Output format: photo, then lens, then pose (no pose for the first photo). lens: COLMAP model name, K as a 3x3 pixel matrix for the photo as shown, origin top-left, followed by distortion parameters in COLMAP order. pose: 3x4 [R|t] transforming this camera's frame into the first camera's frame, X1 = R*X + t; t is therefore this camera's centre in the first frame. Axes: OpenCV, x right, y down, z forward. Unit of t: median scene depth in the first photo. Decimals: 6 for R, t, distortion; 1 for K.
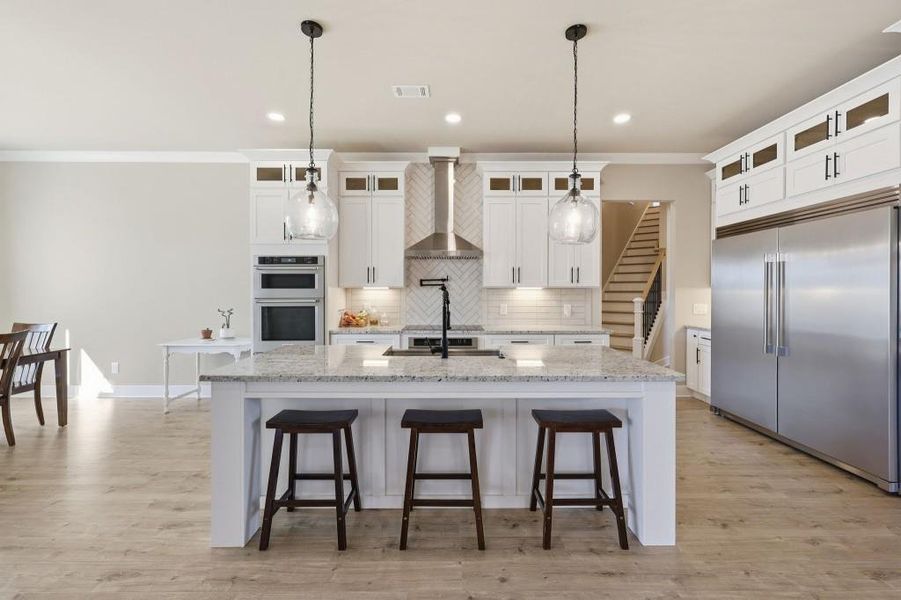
lens RADIAL K [[380.9, 0, 445.7], [0, 380.9, 298.5], [0, 0, 1]] dist [0.001519, -0.000206]
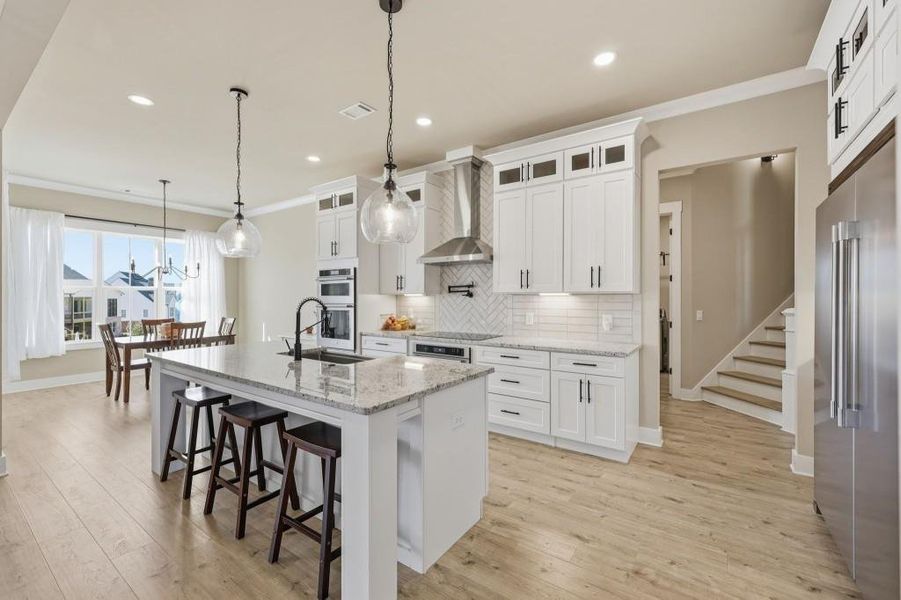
lens RADIAL K [[380.9, 0, 445.7], [0, 380.9, 298.5], [0, 0, 1]] dist [0.001519, -0.000206]
pose [[0.812717, 0.001265, -0.582658, 0.535360], [-0.011174, 0.999848, -0.013414, -0.004194], [0.582552, 0.017413, 0.812607, 0.201061]]
